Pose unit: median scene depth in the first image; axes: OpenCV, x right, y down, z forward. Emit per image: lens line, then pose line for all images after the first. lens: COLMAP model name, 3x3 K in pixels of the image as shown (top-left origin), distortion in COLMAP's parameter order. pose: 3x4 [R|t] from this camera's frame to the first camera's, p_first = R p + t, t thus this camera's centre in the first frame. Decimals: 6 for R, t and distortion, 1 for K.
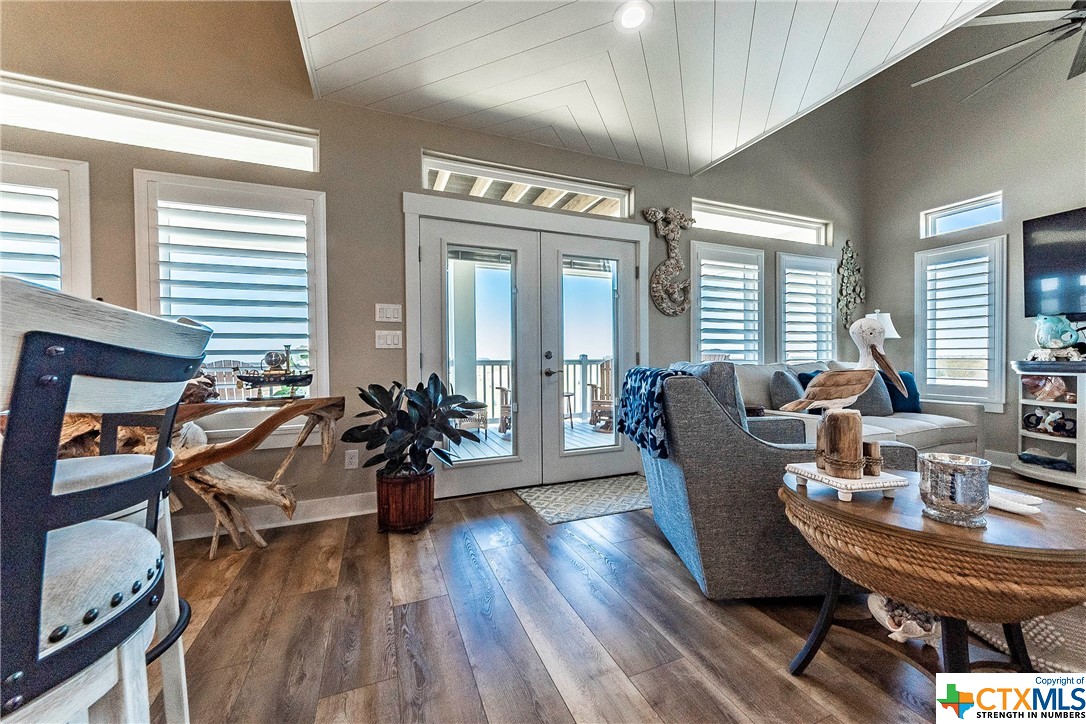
lens RADIAL K [[393.6, 0, 519.4], [0, 393.6, 364.9], [0, 0, 1]] dist [-0.003456, 0.001413]
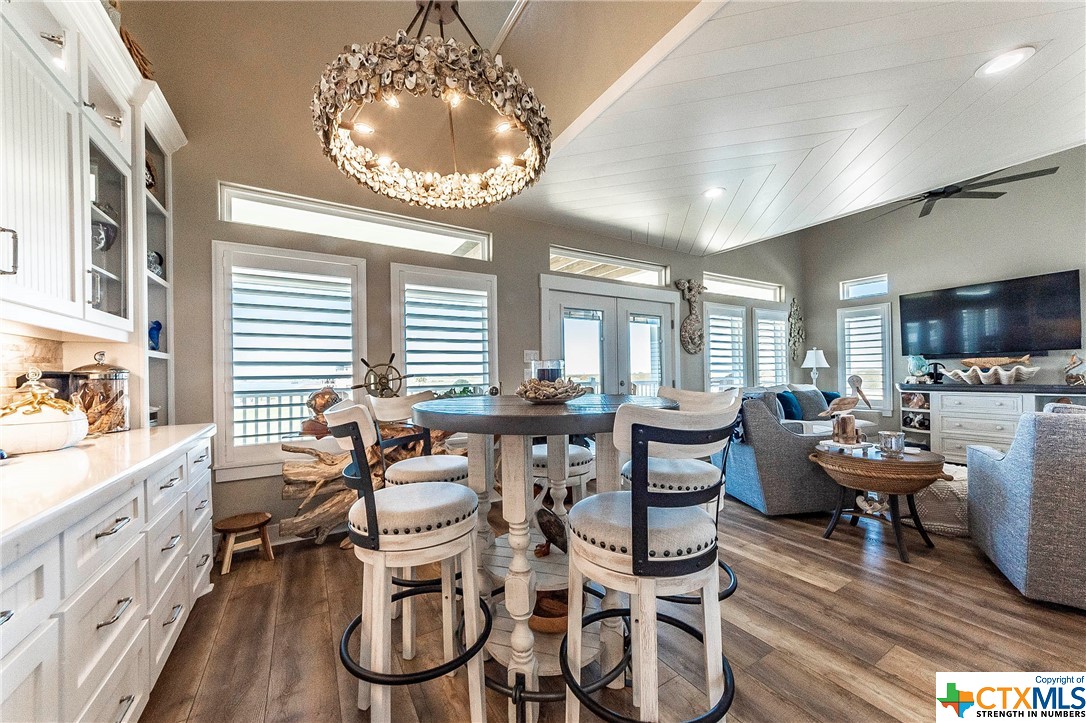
lens RADIAL K [[393.6, 0, 517.7], [0, 393.6, 374.9], [0, 0, 1]] dist [-0.003456, 0.001413]
pose [[0.988965, -0.008273, 0.147917, -0.492445], [0.010623, 0.999829, -0.015106, -0.036880], [-0.147767, 0.016510, 0.988884, -0.345024]]
